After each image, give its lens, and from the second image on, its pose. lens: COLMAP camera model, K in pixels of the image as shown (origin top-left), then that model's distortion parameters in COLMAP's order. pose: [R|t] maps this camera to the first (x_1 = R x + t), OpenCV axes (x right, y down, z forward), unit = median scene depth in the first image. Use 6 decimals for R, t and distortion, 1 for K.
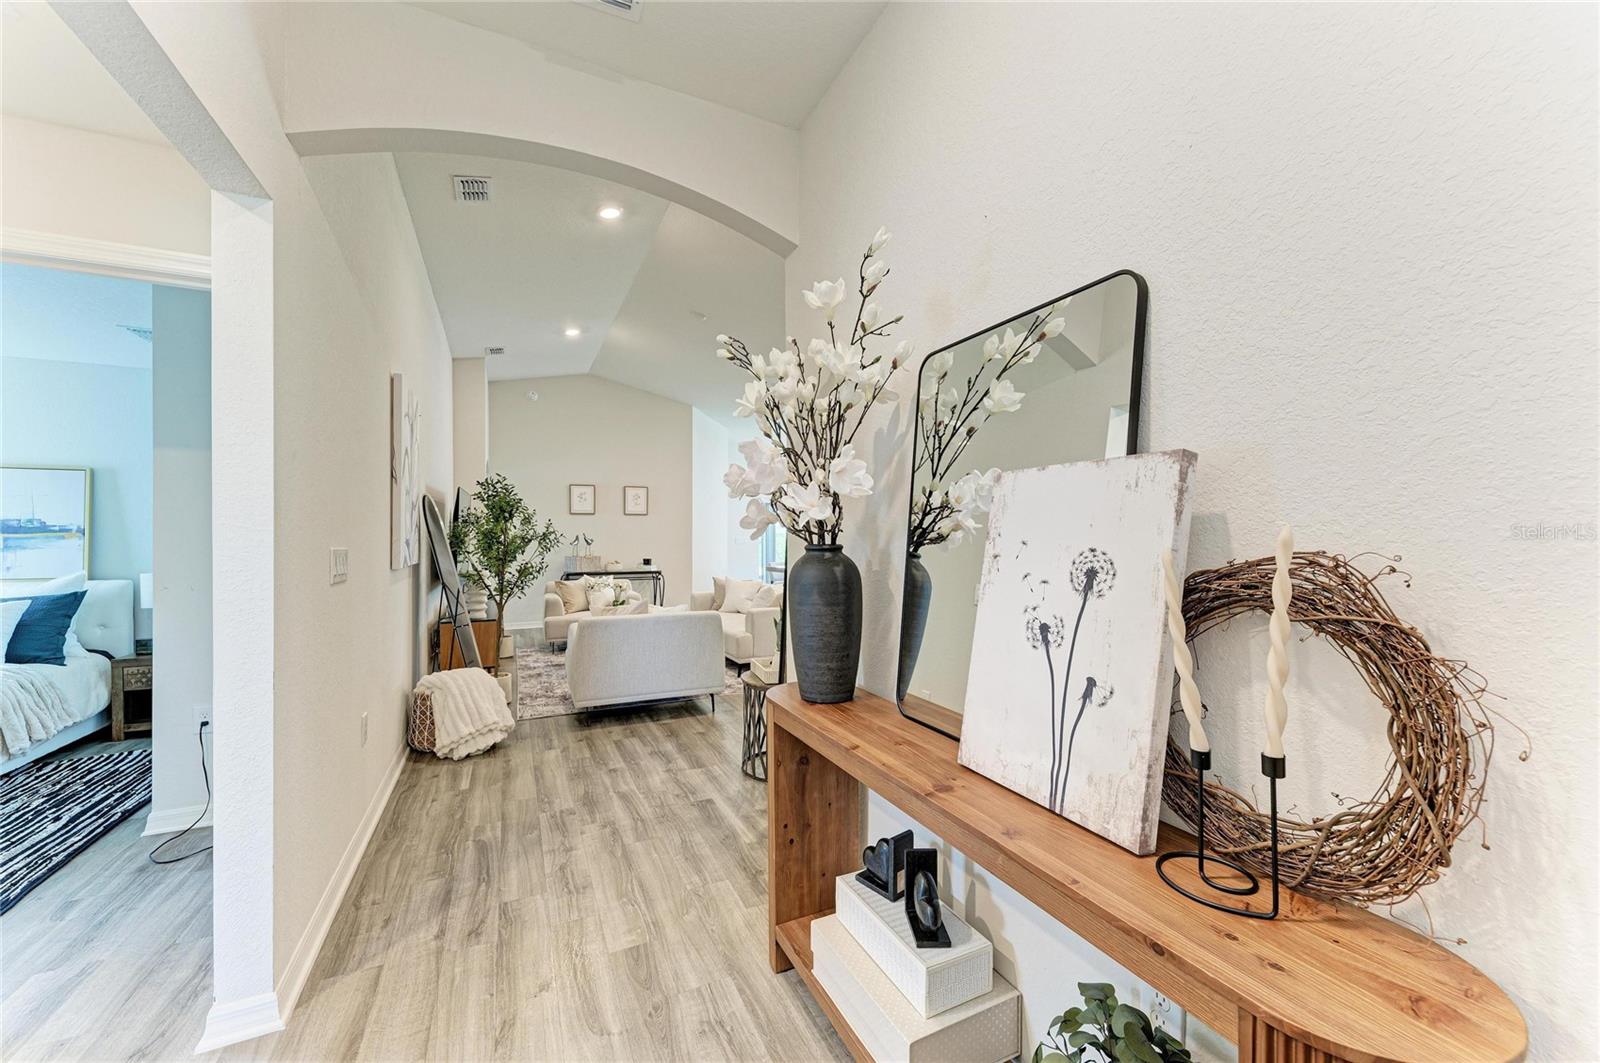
lens RADIAL K [[623.7, 0, 800.6], [0, 623.7, 539.5], [0, 0, 1]] dist [0.017250, -0.004584]
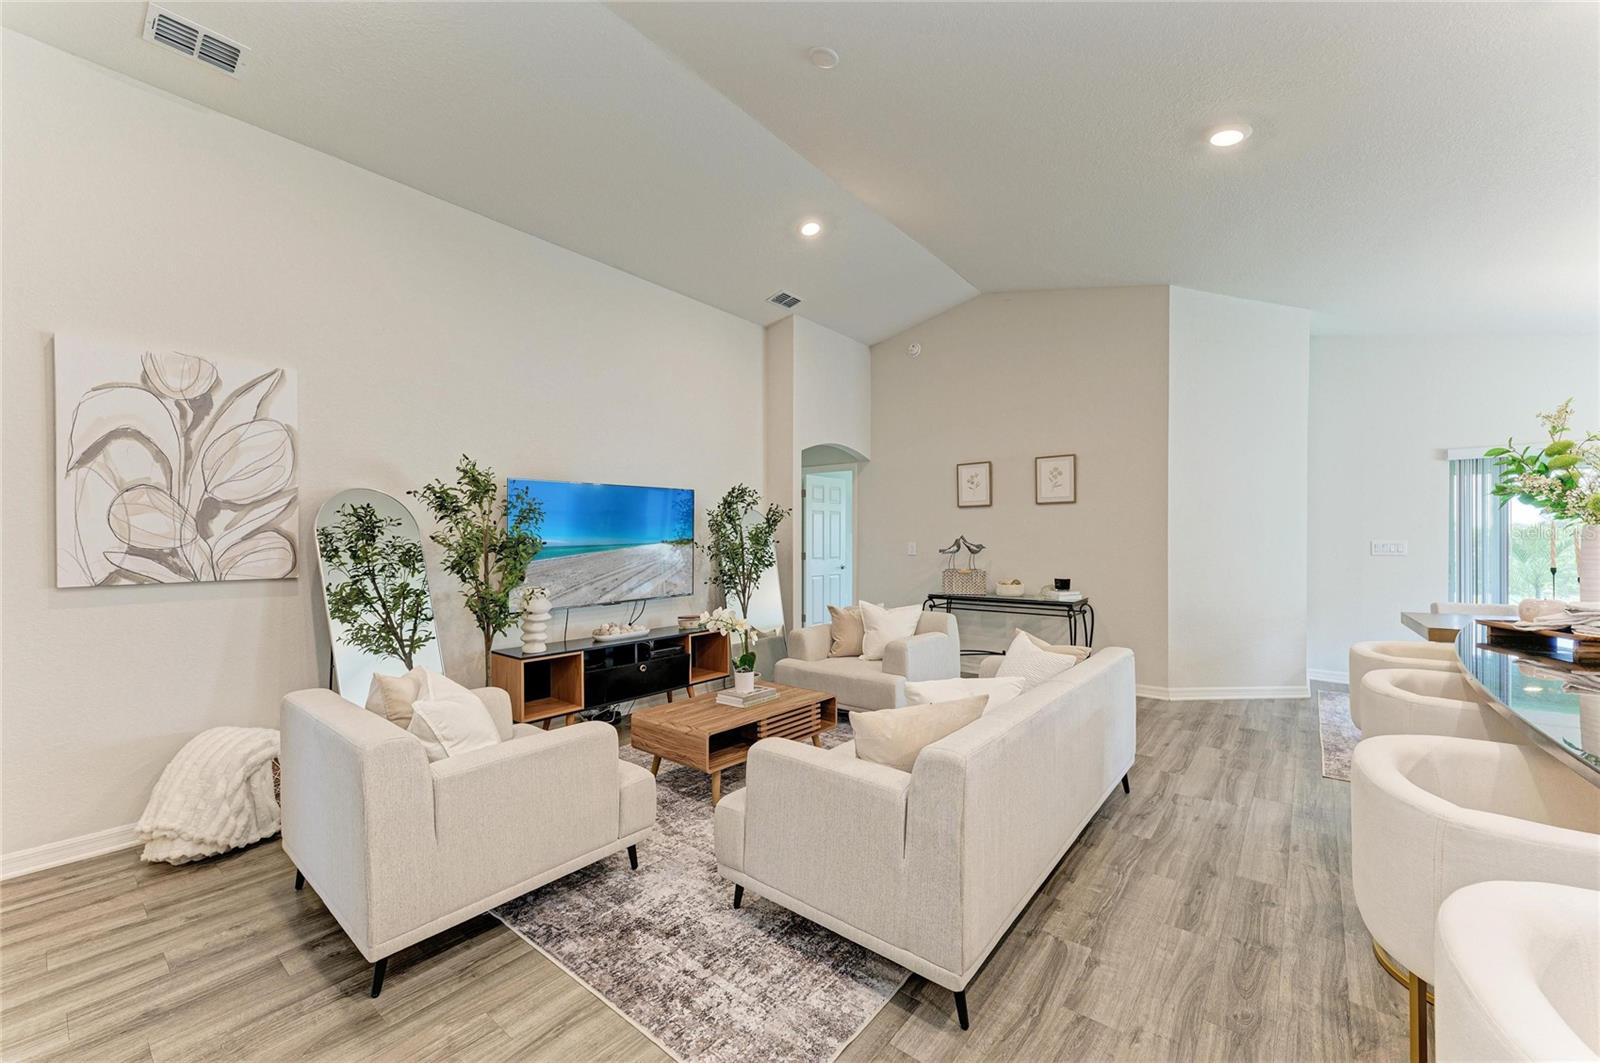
lens RADIAL K [[623.7, 0, 805.7], [0, 623.7, 540.7], [0, 0, 1]] dist [0.017250, -0.004584]
pose [[0.441719, -0.002397, -0.897150, 0.177464], [-0.000341, 0.999996, -0.002840, -0.003123], [0.897153, 0.001560, 0.441717, 0.573157]]
